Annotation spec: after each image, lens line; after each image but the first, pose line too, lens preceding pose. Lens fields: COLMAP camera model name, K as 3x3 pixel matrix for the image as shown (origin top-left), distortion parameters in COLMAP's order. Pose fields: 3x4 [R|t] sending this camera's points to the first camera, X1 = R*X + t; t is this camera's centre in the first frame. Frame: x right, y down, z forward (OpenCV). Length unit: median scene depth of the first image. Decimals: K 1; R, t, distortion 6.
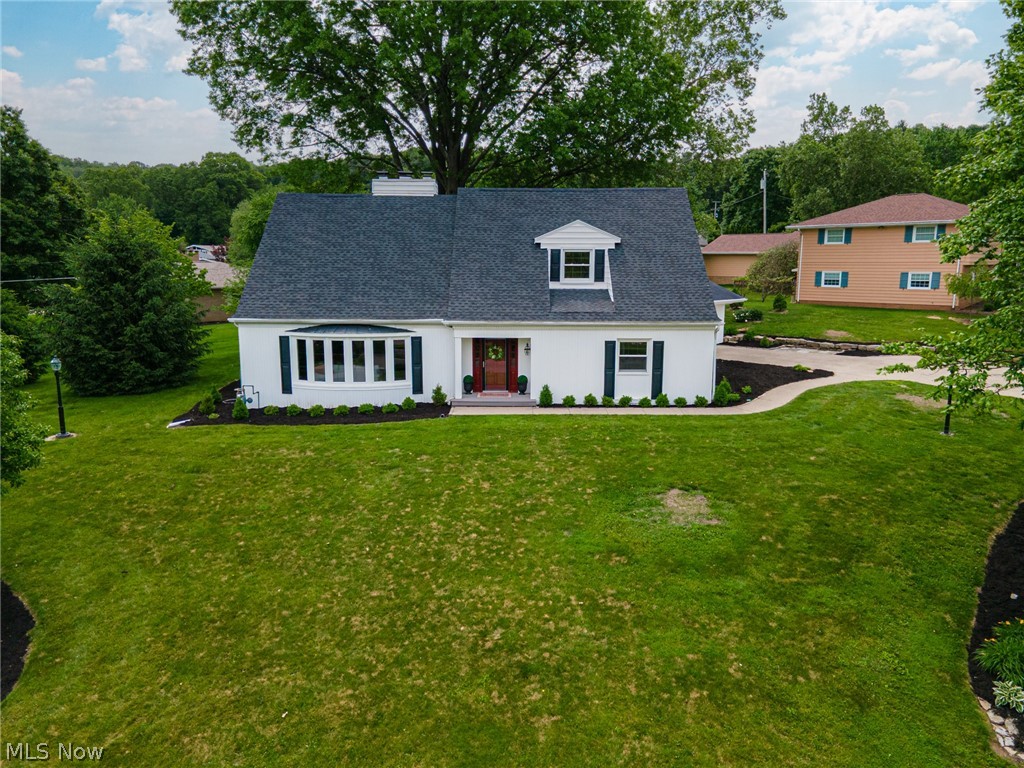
lens RADIAL K [[748.3, 0, 521.0], [0, 748.3, 386.7], [0, 0, 1]] dist [0.039487, -0.002971]
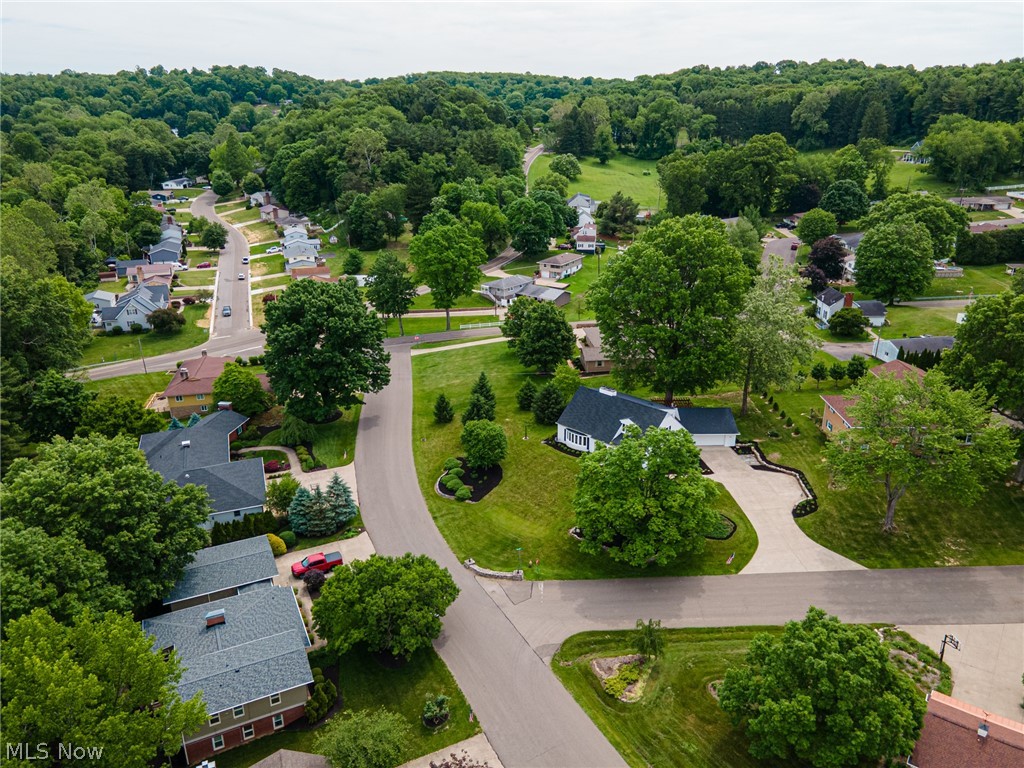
lens RADIAL K [[748.3, 0, 521.0], [0, 748.3, 386.7], [0, 0, 1]] dist [0.039487, -0.002971]
pose [[0.710299, 0.241061, -0.661336, 2.374297], [-0.111499, 0.966200, 0.232432, -1.314304], [0.695014, -0.091358, 0.713169, -2.322415]]
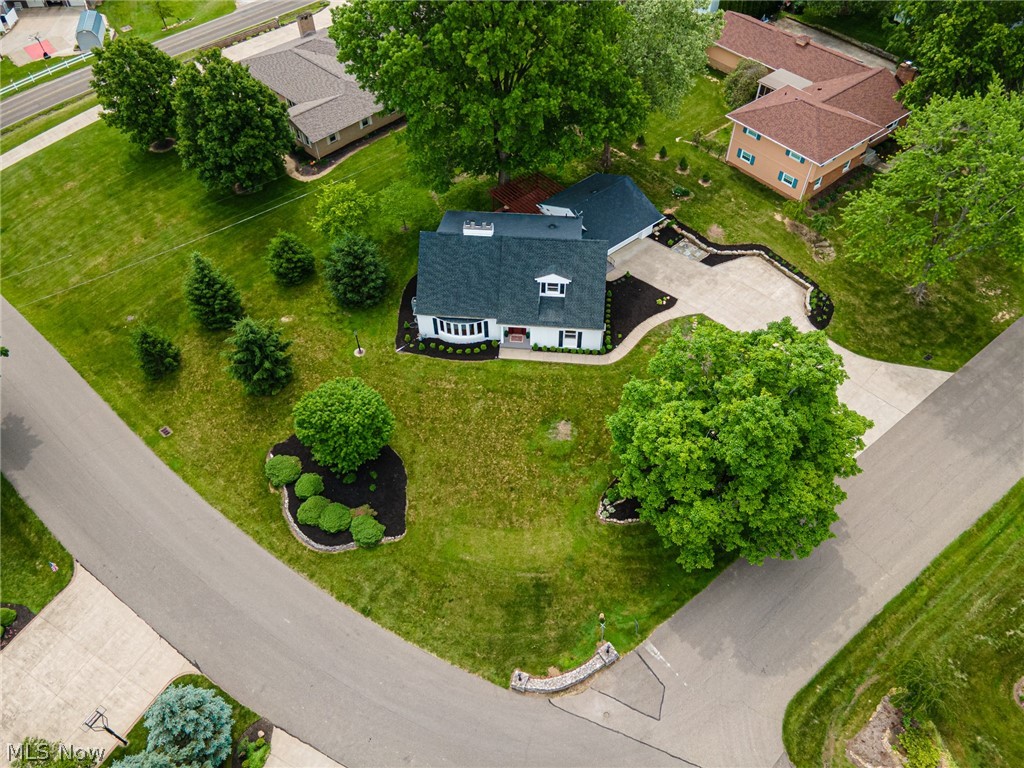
lens RADIAL K [[748.3, 0, 521.0], [0, 748.3, 386.7], [0, 0, 1]] dist [0.039487, -0.002971]
pose [[0.995747, 0.063706, -0.066560, 0.163062], [-0.007022, 0.772797, 0.634614, -1.517416], [0.091866, -0.631447, 0.769958, -1.089091]]
